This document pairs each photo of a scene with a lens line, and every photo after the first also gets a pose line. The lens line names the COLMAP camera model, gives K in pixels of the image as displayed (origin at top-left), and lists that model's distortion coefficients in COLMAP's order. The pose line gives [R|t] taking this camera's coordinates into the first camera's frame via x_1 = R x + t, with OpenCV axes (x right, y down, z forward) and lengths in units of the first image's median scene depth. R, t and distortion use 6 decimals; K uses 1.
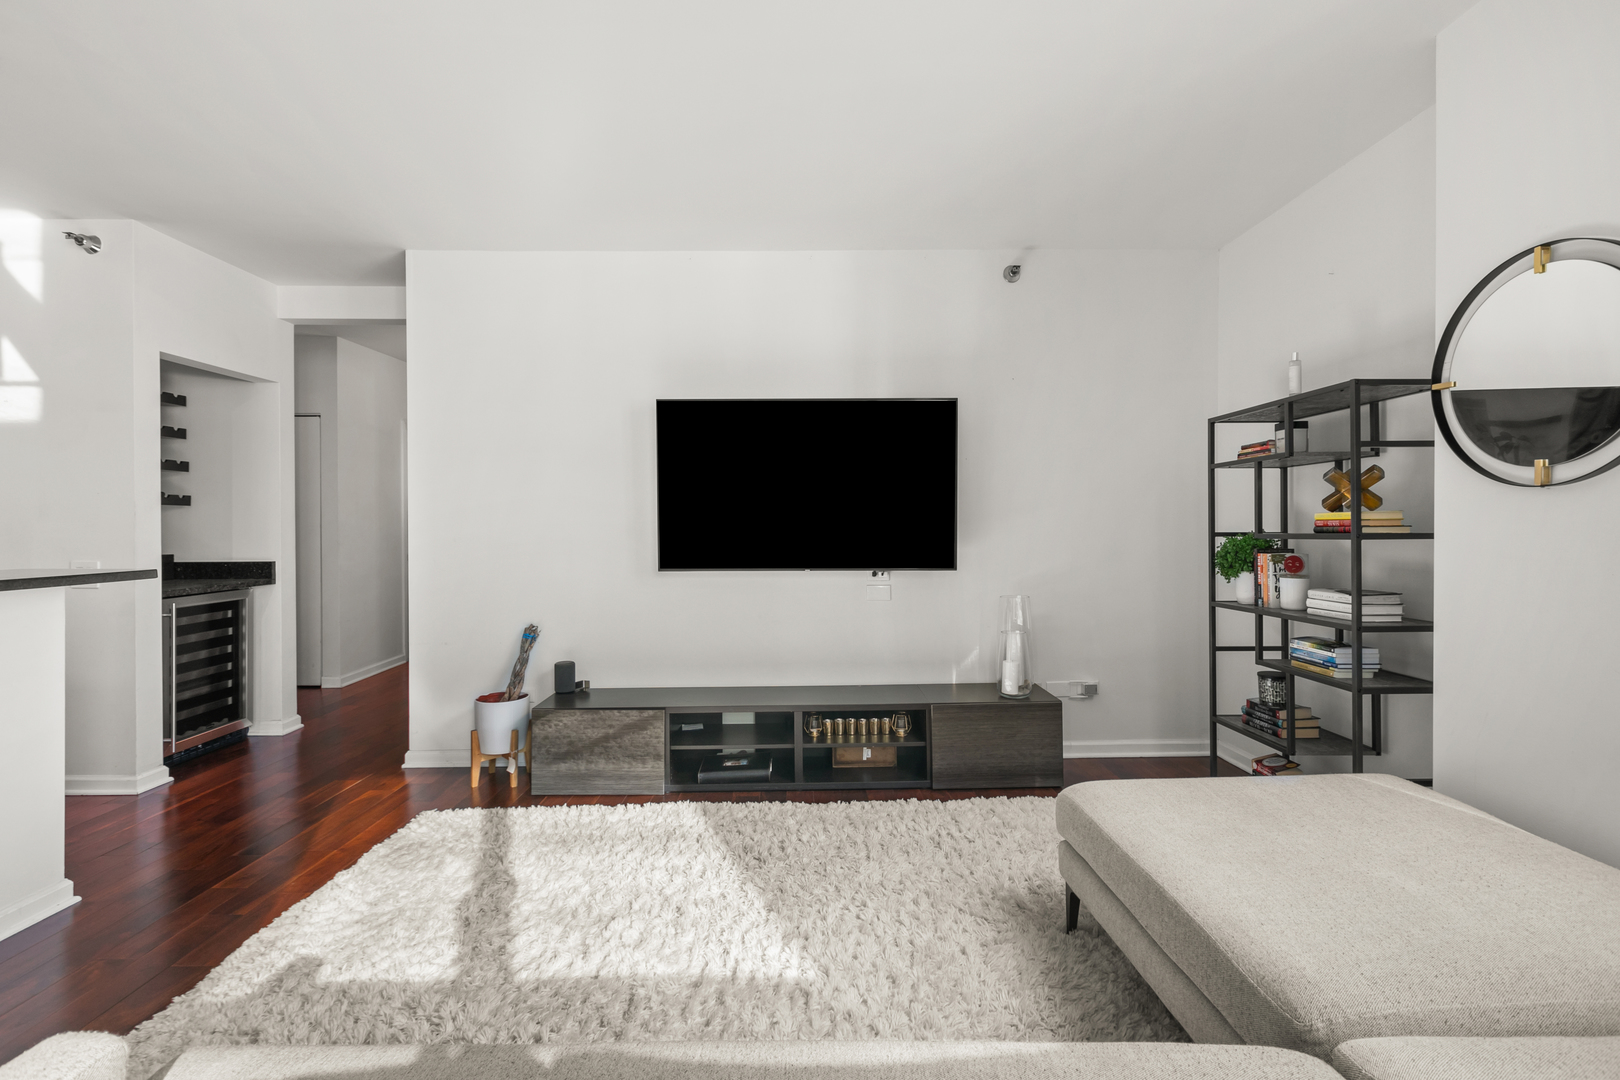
lens RADIAL K [[720.4, 0, 814.1], [0, 720.4, 529.3], [0, 0, 1]] dist [0.004124, -0.000280]
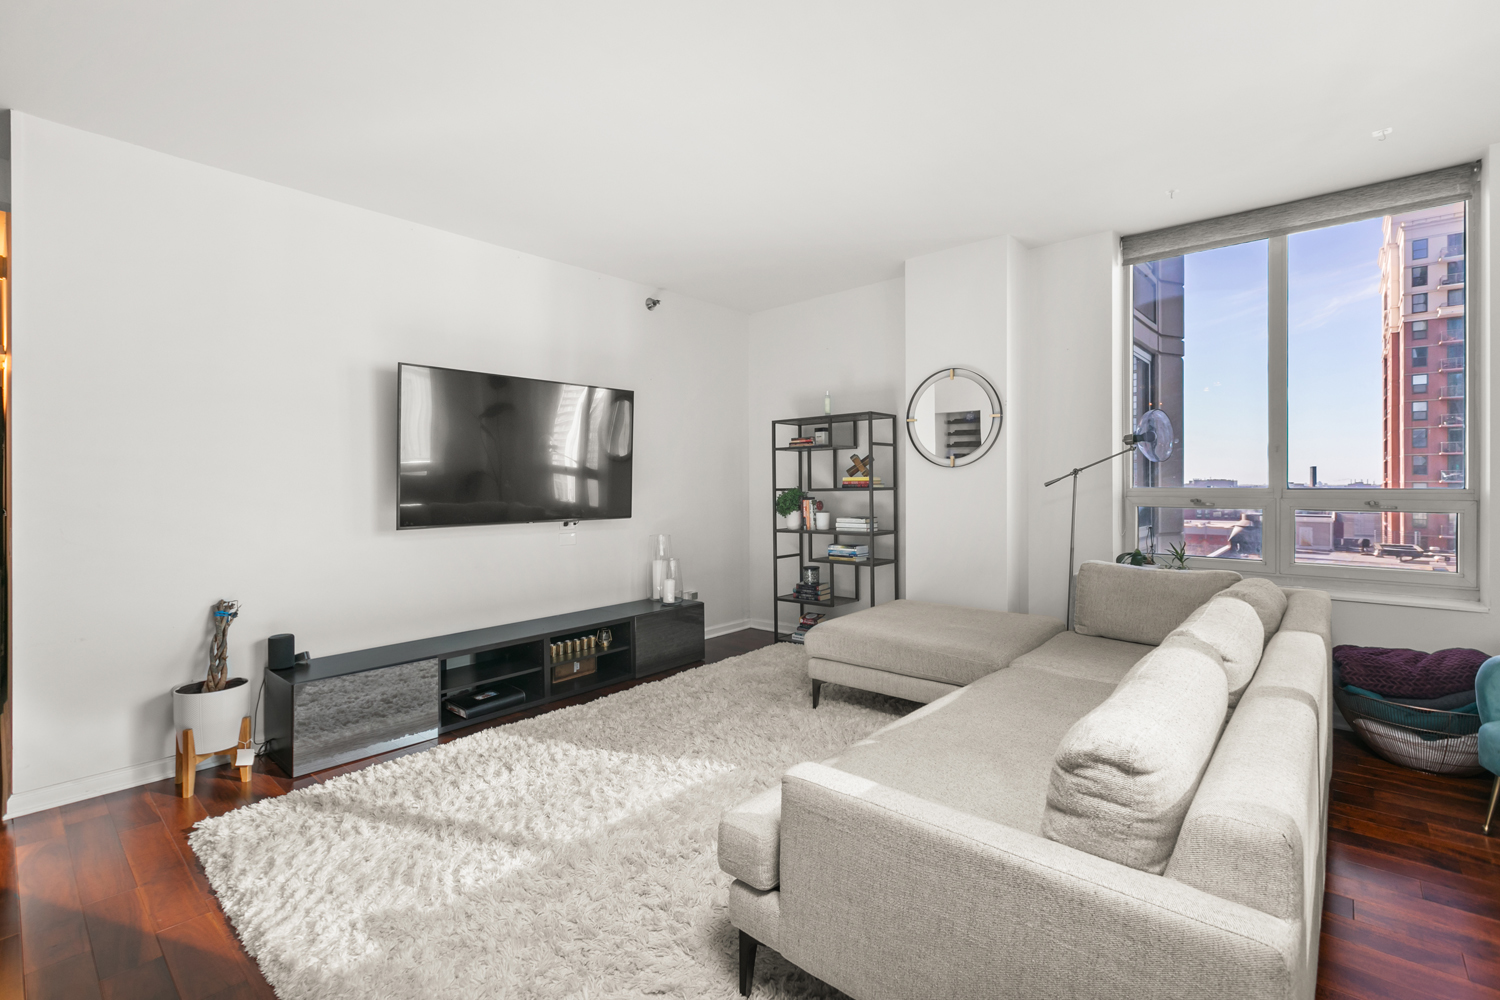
lens RADIAL K [[667.0, 0, 754.4], [0, 667.0, 486.1], [0, 0, 1]] dist [0.004124, -0.000280]
pose [[0.674321, -0.002326, 0.738434, -0.630136], [0.007848, 0.999961, -0.004017, 0.004420], [-0.738396, 0.008504, 0.674313, -0.015462]]
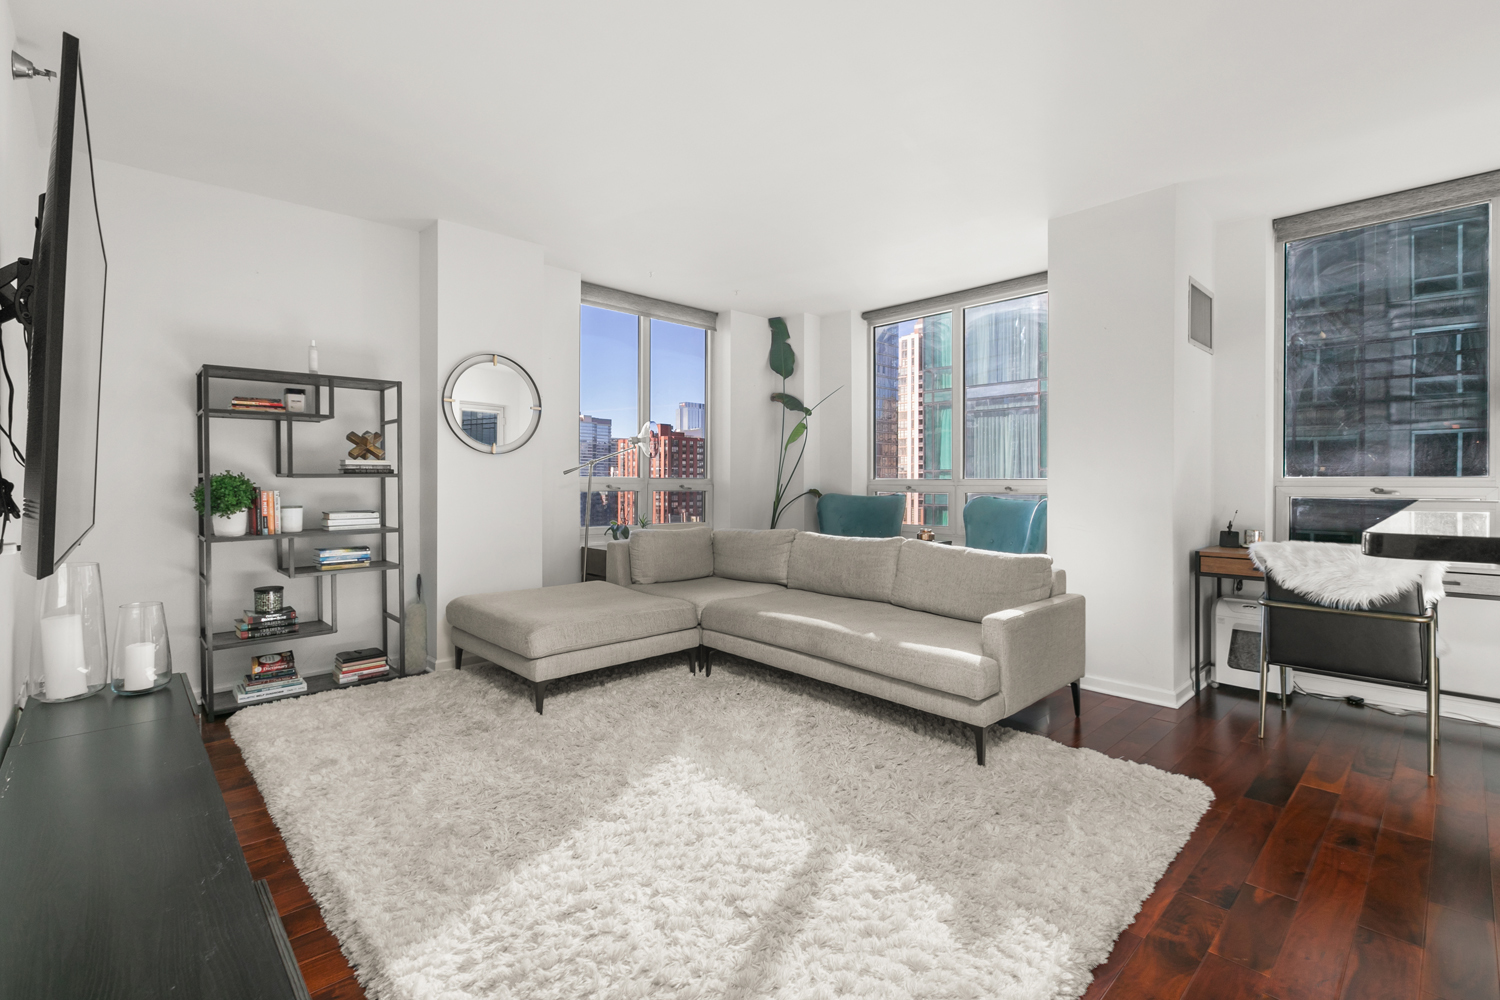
lens RADIAL K [[667.0, 0, 734.4], [0, 667.0, 485.4], [0, 0, 1]] dist [0.004124, -0.000280]
pose [[-0.665124, -0.004939, 0.746717, -0.687475], [0.005851, 0.999913, 0.011826, 0.014299], [-0.746710, 0.012235, -0.665037, 1.074619]]
